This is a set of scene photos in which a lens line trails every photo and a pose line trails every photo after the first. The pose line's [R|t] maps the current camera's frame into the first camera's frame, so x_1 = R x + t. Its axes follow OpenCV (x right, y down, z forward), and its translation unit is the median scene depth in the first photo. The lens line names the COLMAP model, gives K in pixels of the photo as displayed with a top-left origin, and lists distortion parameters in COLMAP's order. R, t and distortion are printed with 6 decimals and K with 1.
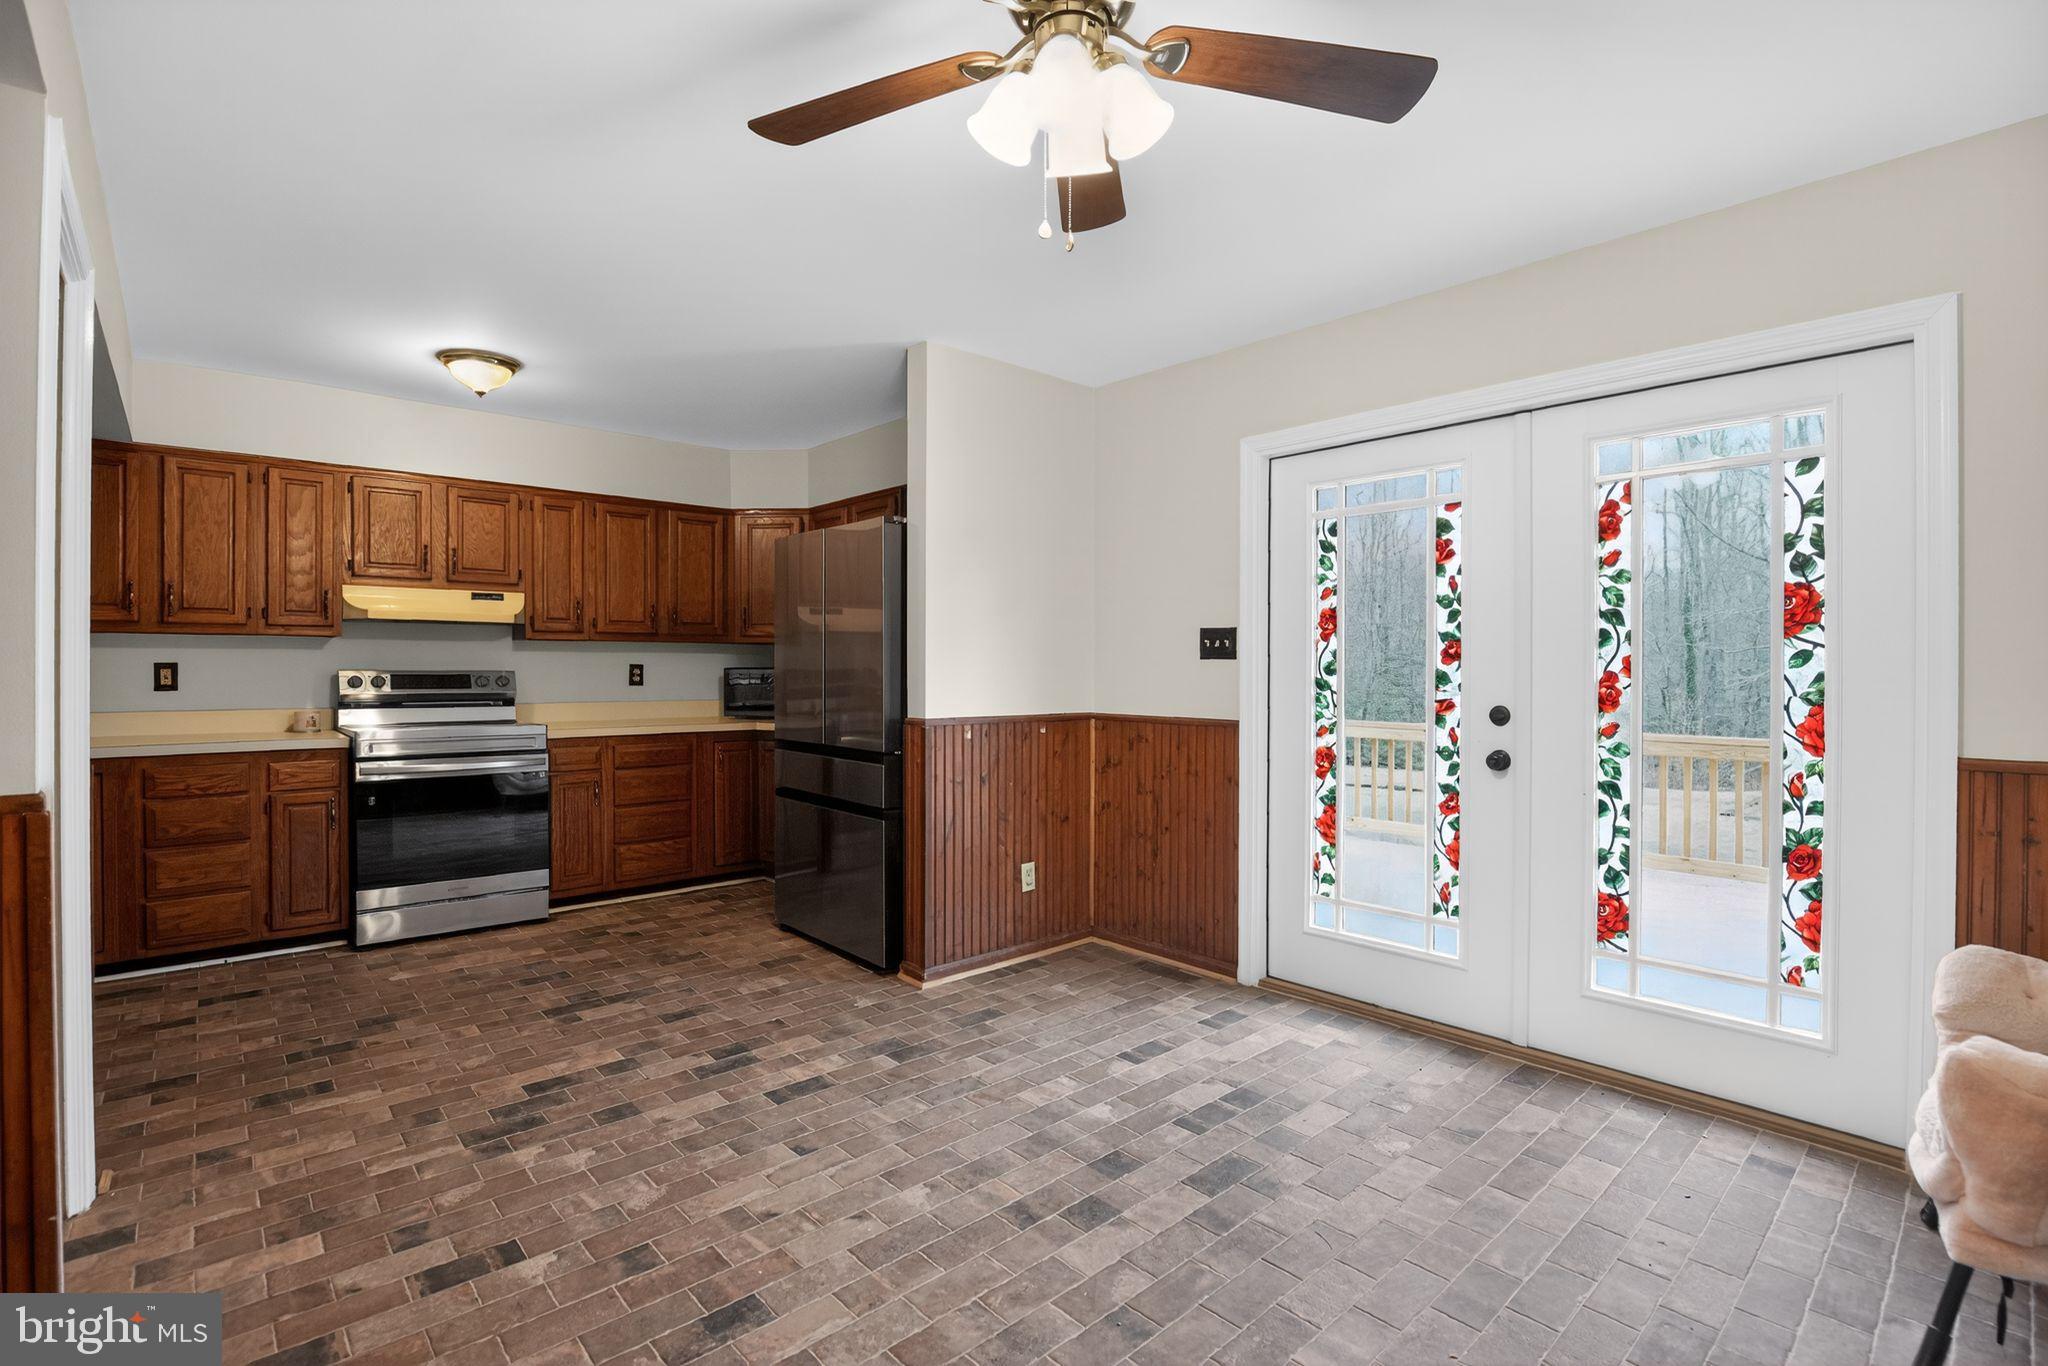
lens RADIAL K [[937.6, 0, 1036.1], [0, 937.6, 678.2], [0, 0, 1]] dist [-0.030545, 0.000375]
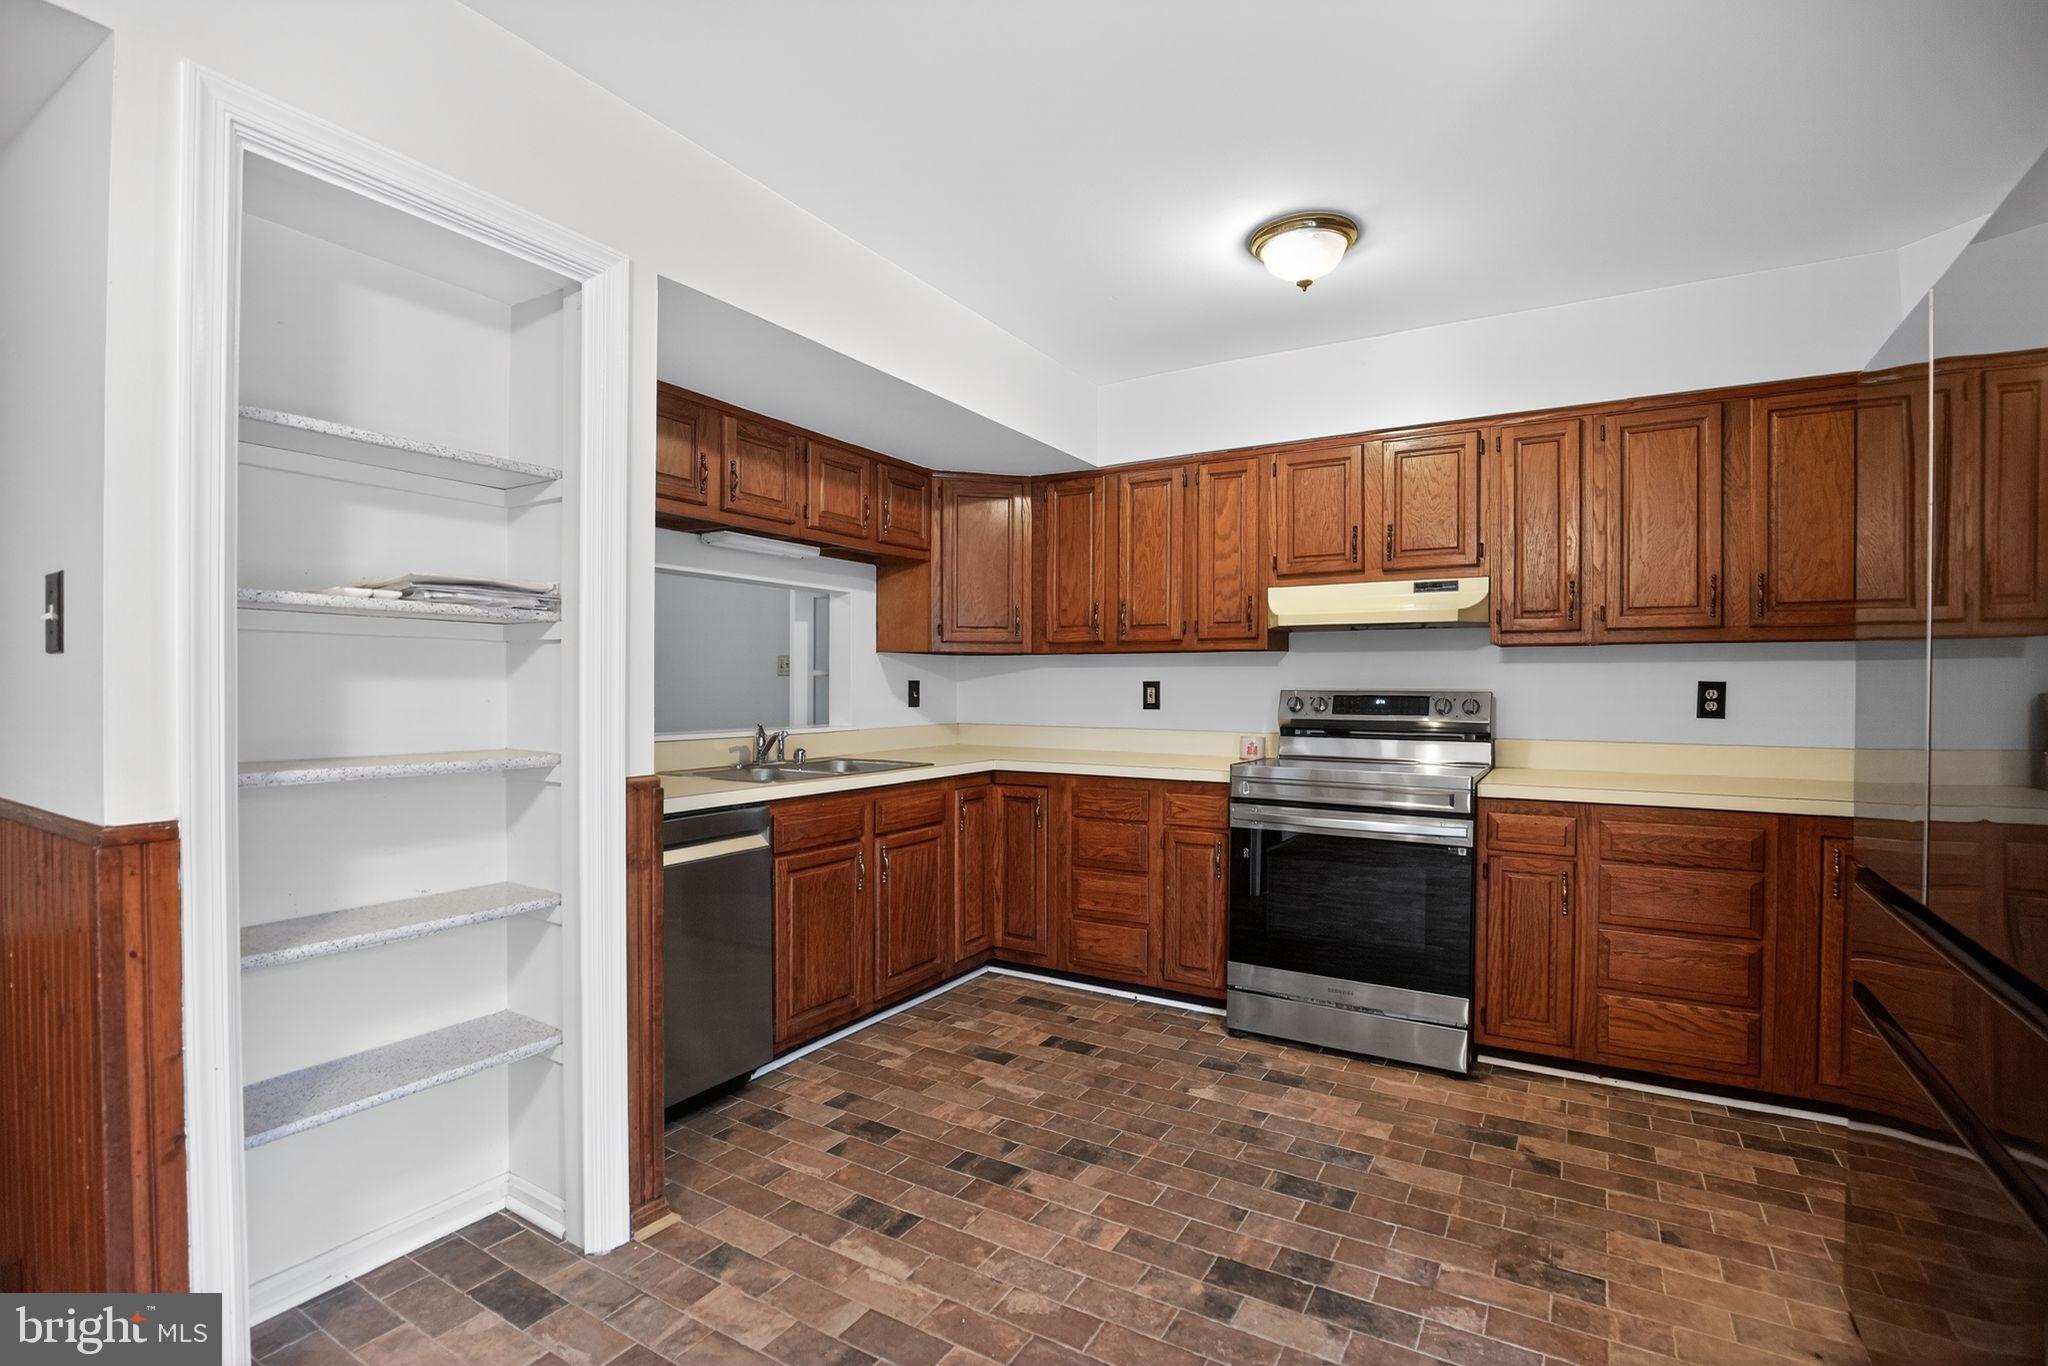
lens RADIAL K [[937.6, 0, 1022.9], [0, 937.6, 703.7], [0, 0, 1]] dist [-0.030545, 0.000375]
pose [[0.287126, 0.017085, -0.957741, -0.000622], [-0.011454, 0.999831, 0.014402, -0.006580], [0.957824, 0.006835, 0.287273, 0.611892]]
